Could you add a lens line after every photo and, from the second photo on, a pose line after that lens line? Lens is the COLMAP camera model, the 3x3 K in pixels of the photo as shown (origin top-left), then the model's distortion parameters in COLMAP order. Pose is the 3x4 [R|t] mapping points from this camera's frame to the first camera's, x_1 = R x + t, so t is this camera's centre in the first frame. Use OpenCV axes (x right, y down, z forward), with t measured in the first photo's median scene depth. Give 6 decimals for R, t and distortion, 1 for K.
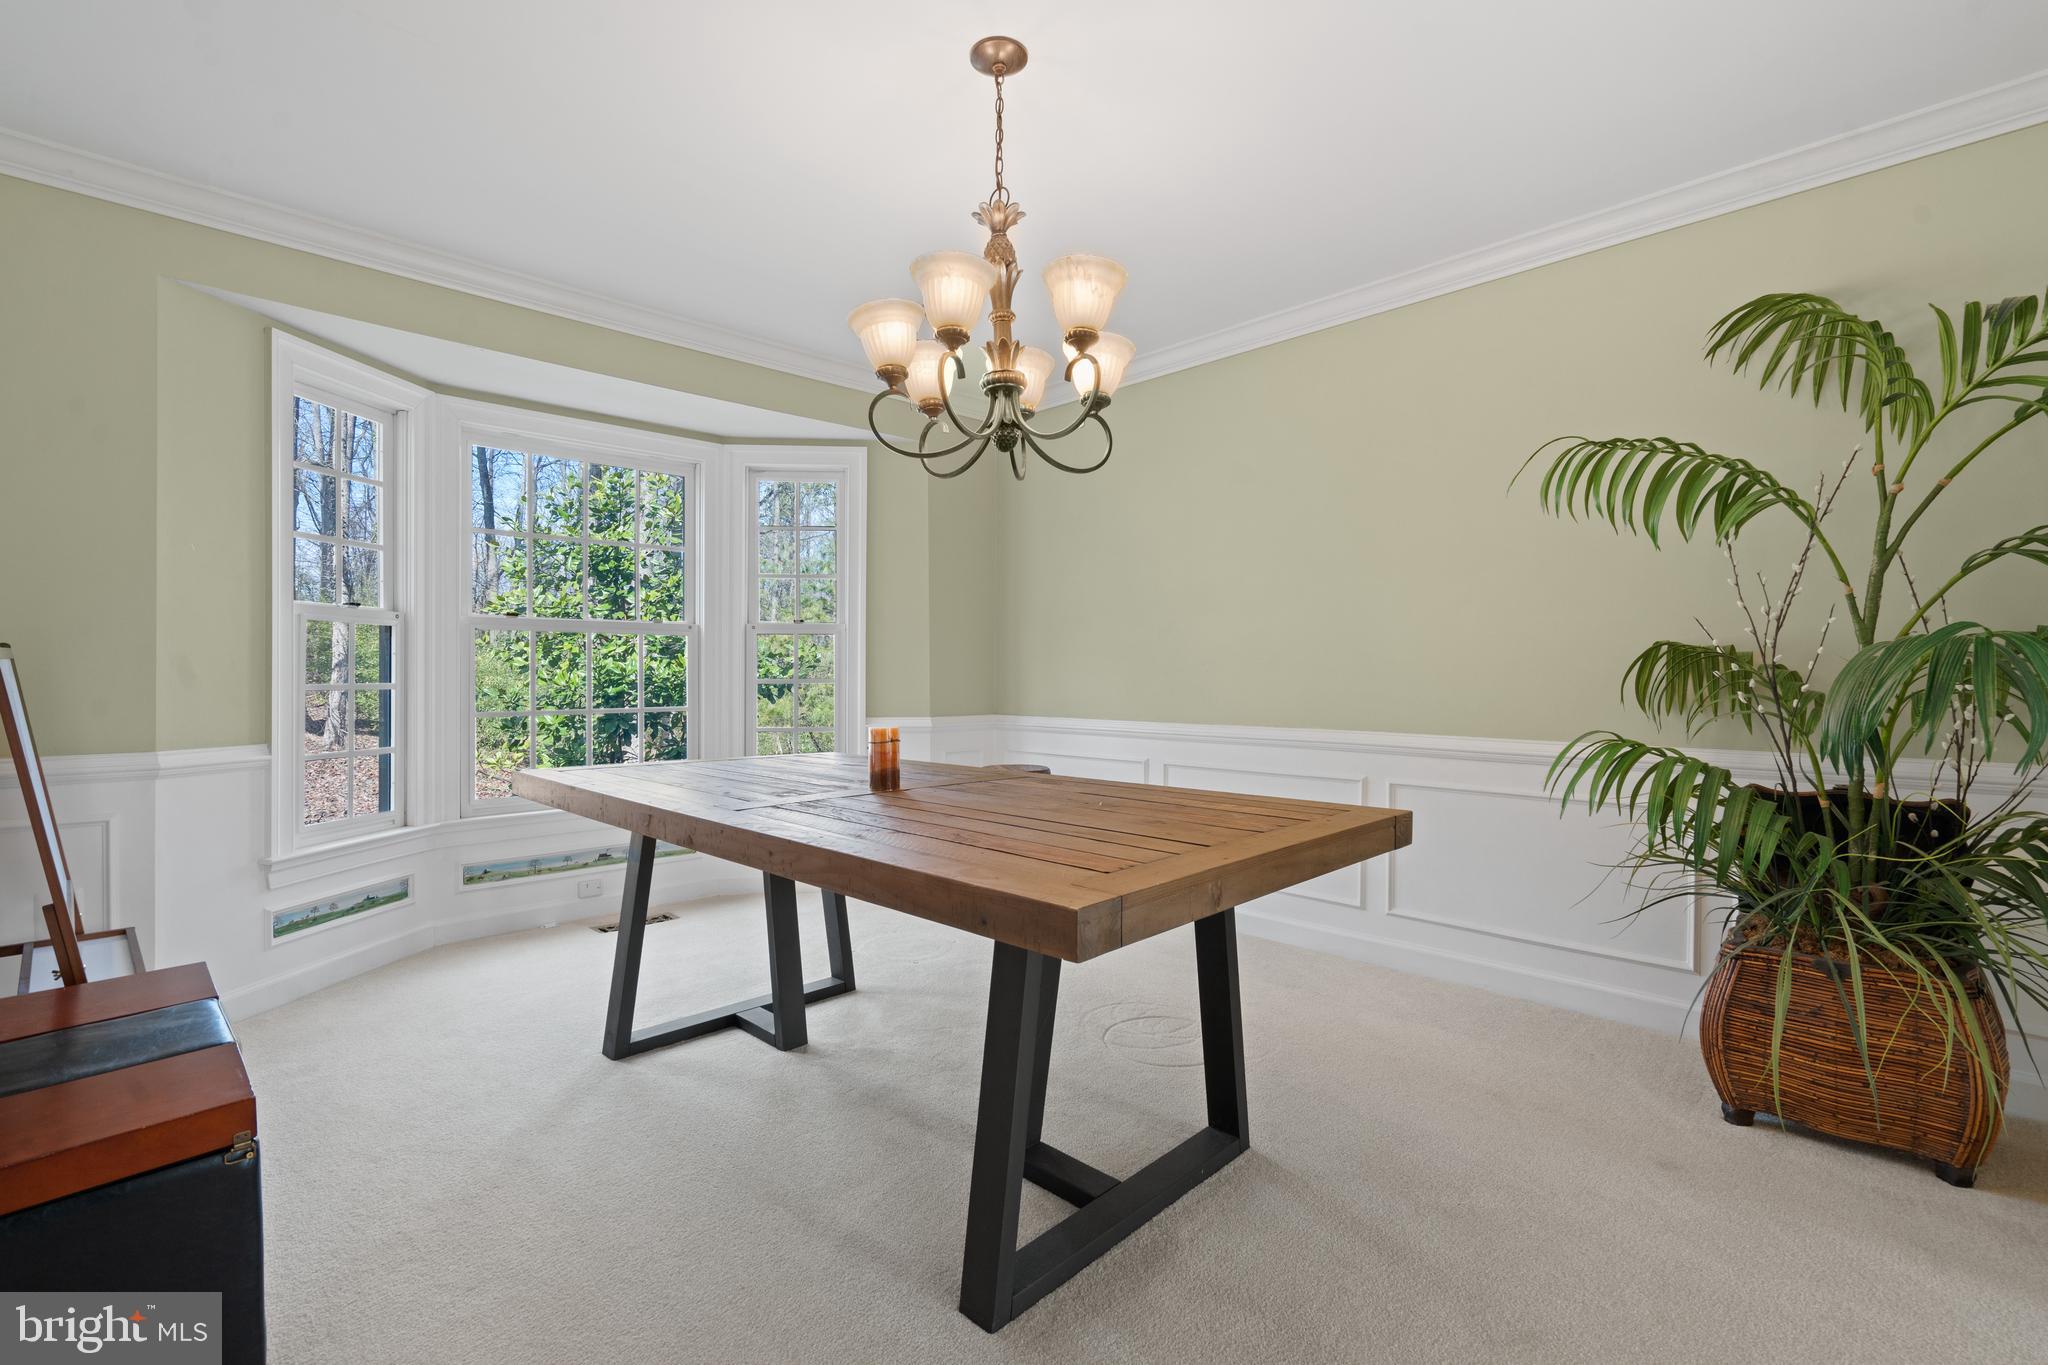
lens RADIAL K [[937.6, 0, 1009.7], [0, 937.6, 680.6], [0, 0, 1]] dist [-0.003605, 0.001762]
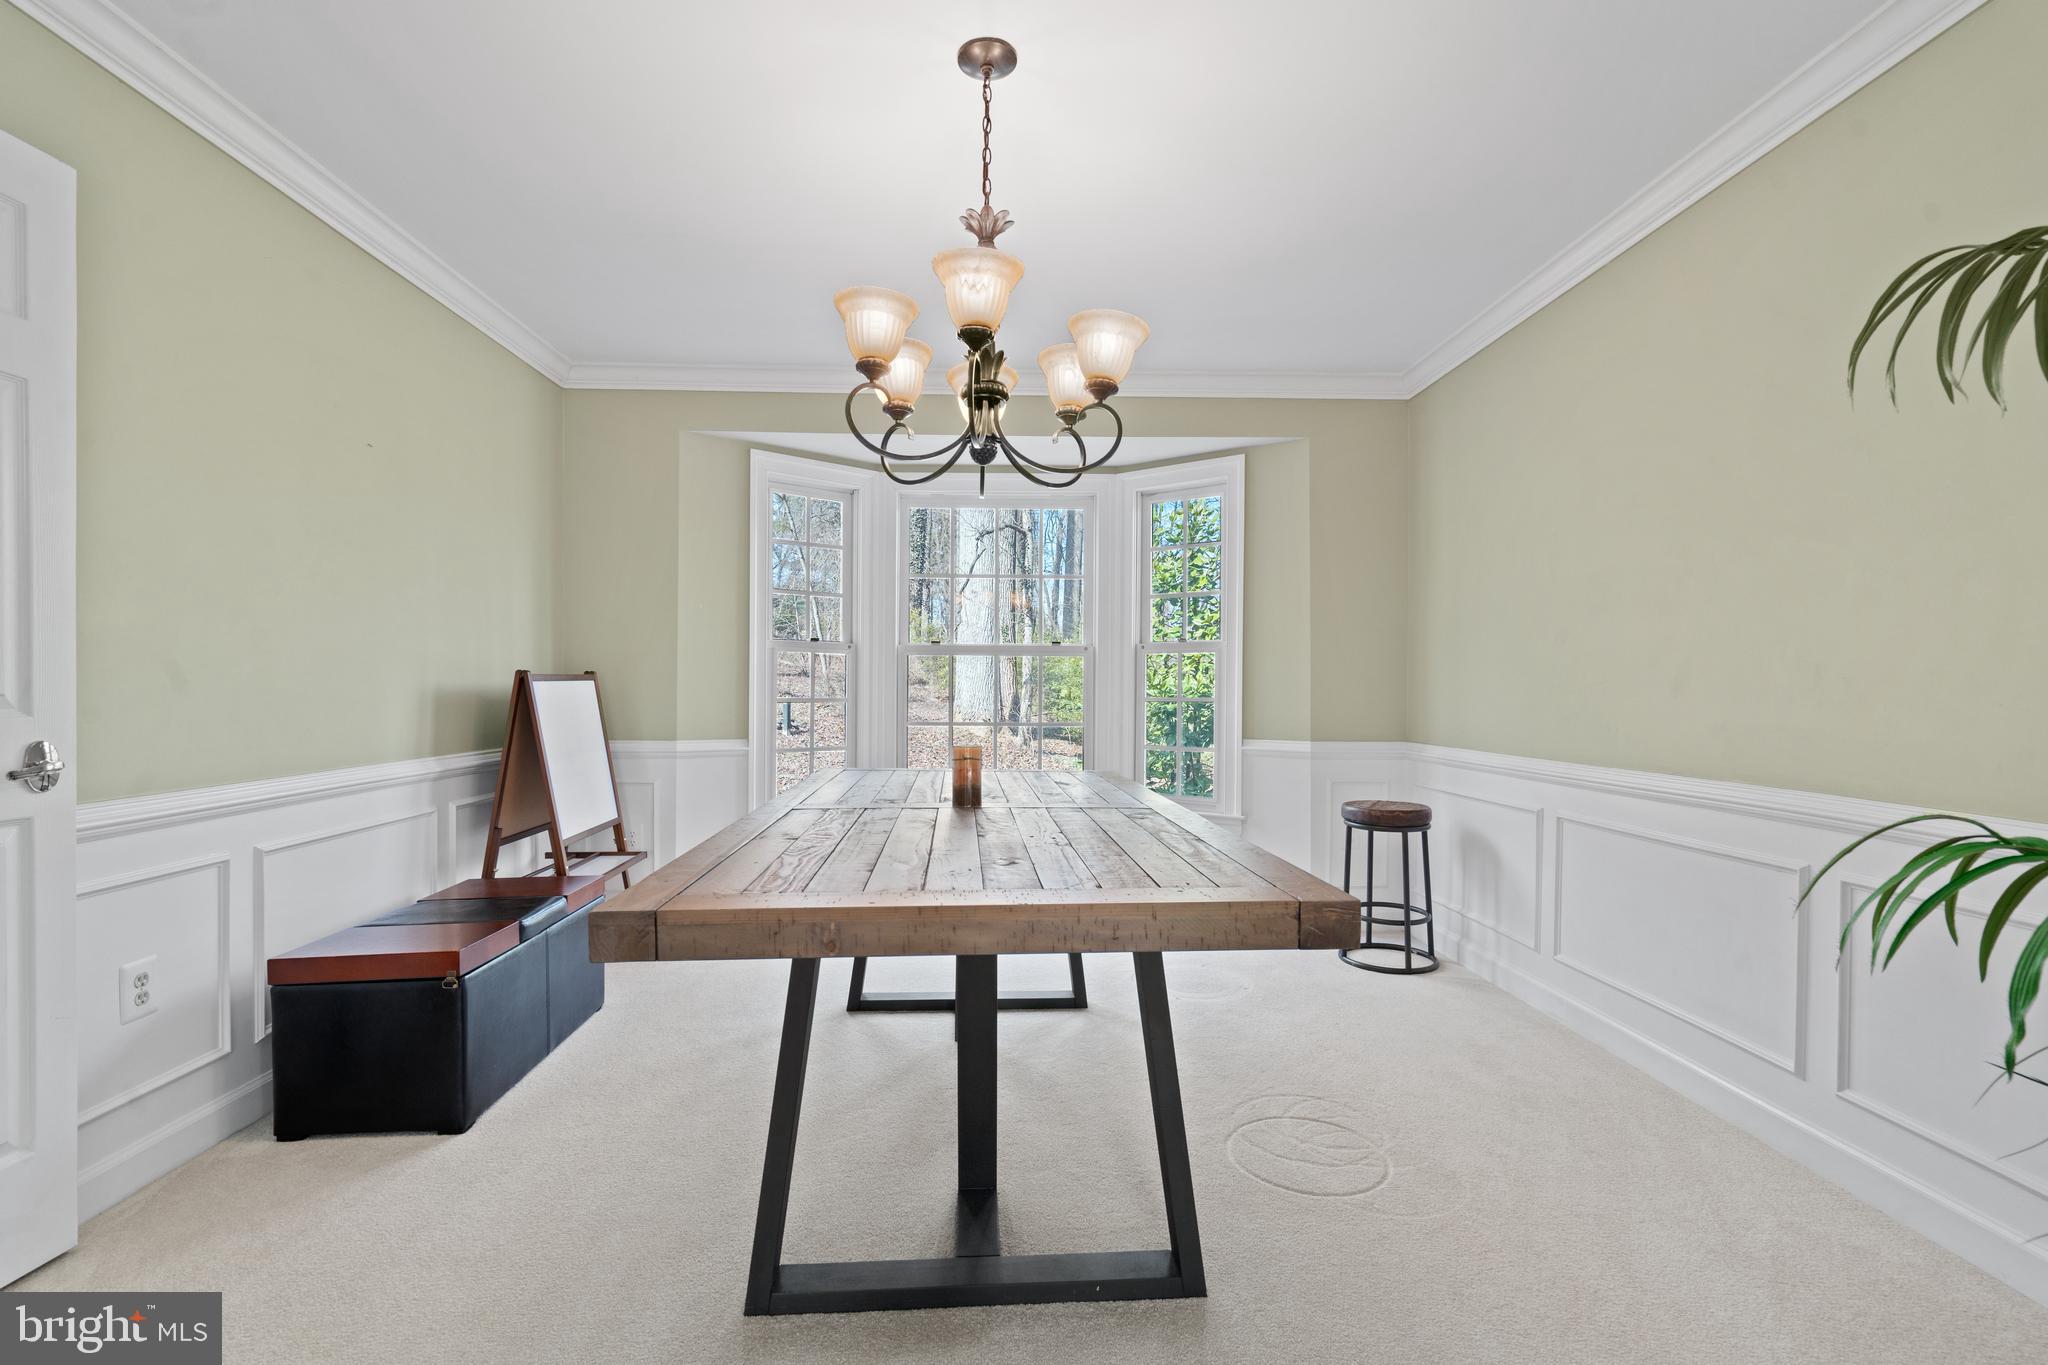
lens RADIAL K [[937.6, 0, 1013.7], [0, 937.6, 688.9], [0, 0, 1]] dist [-0.003605, 0.001762]
pose [[0.739669, 0.007317, -0.672931, 0.503354], [-0.010604, 0.999943, -0.000782, -0.012899], [0.672887, 0.007714, 0.739705, 0.222721]]
